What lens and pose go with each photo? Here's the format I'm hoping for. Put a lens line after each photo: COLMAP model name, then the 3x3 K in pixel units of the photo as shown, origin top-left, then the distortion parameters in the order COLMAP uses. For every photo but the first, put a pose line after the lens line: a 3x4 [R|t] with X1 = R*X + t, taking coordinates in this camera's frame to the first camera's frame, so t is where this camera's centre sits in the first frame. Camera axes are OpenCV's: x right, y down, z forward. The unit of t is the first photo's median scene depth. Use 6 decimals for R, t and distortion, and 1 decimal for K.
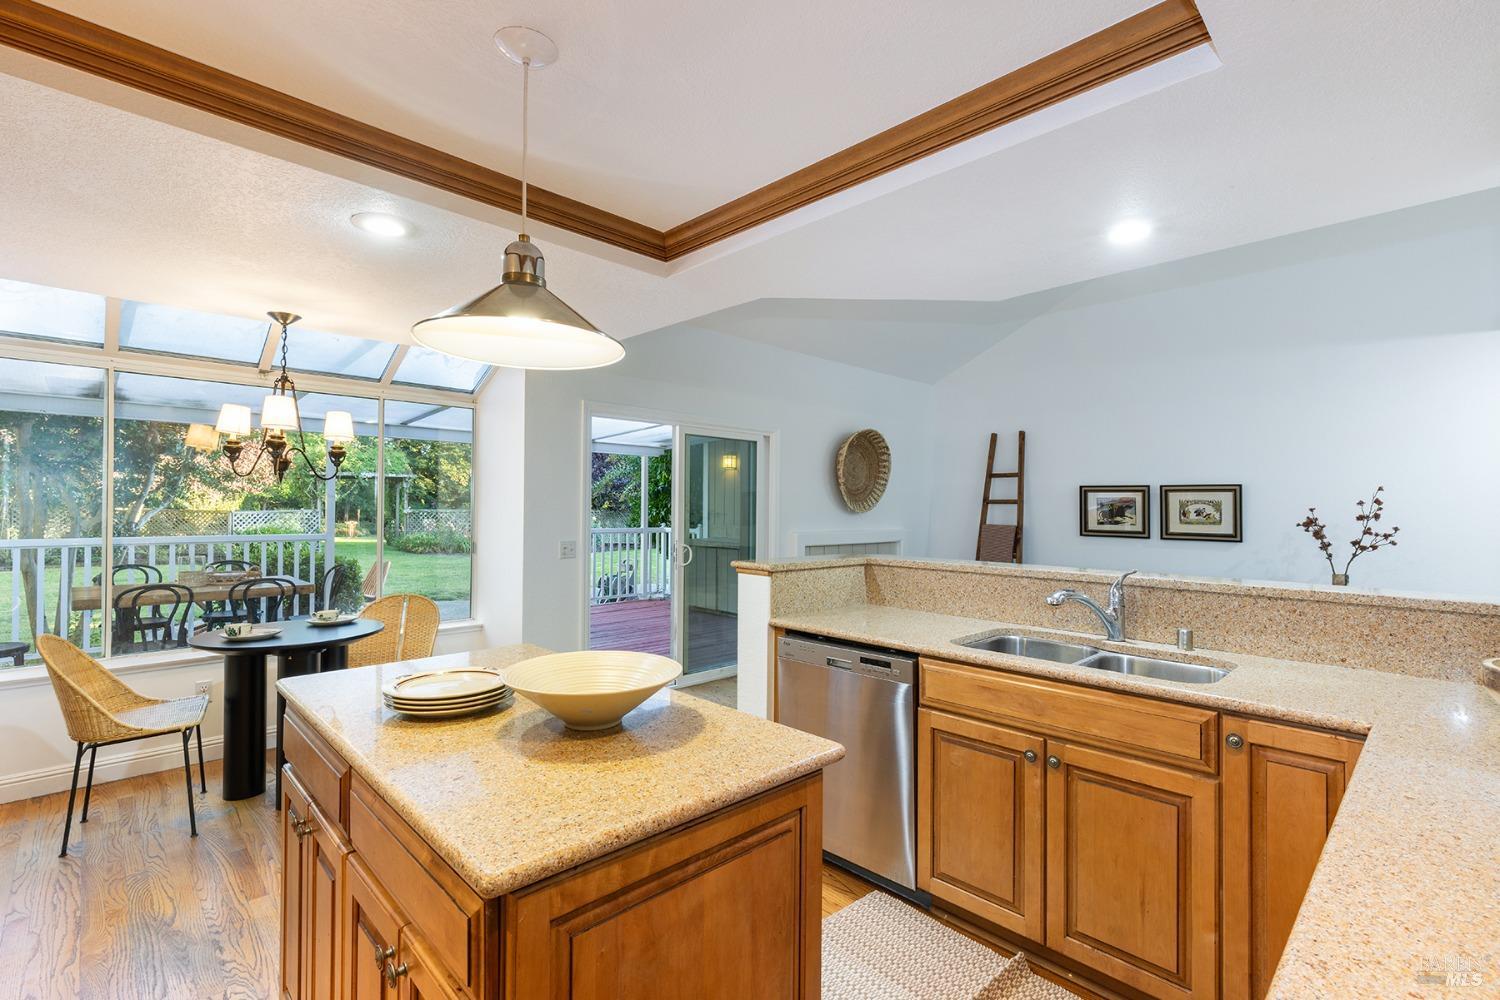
lens RADIAL K [[680.1, 0, 752.5], [0, 680.1, 503.8], [0, 0, 1]] dist [0.006094, -0.000822]
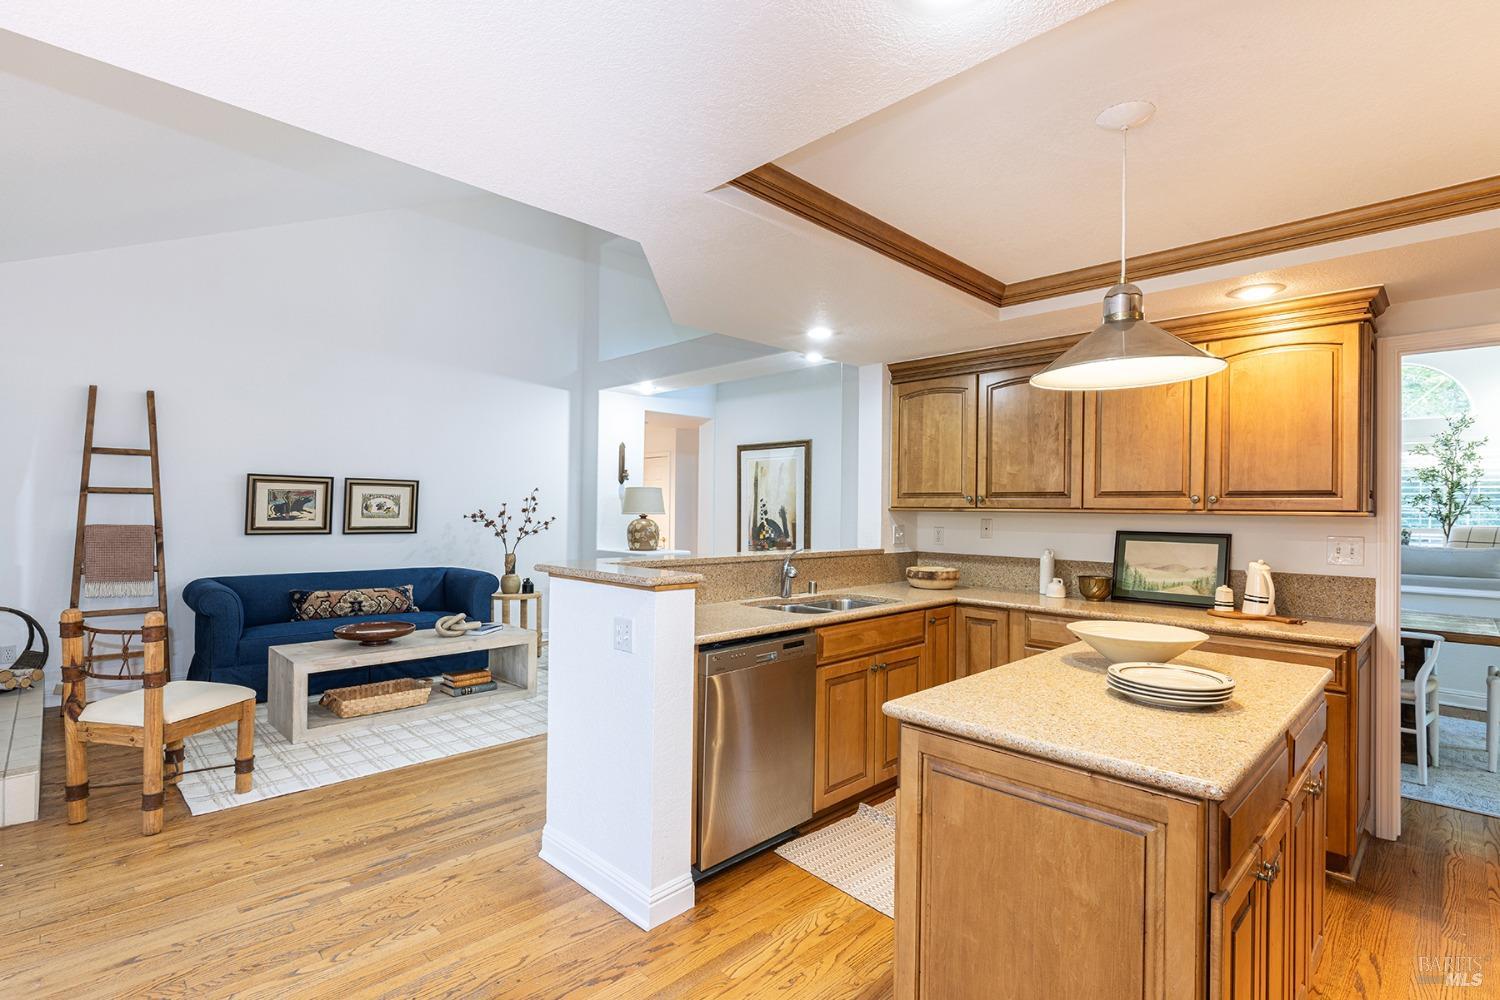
lens RADIAL K [[712.1, 0, 755.2], [0, 712.1, 504.9], [0, 0, 1]] dist [-0.000685, -0.000338]
pose [[-0.012655, -0.002811, 0.999916, -0.411947], [-0.016758, 0.999856, 0.002599, -0.001483], [-0.999779, -0.016724, -0.012700, 0.441682]]
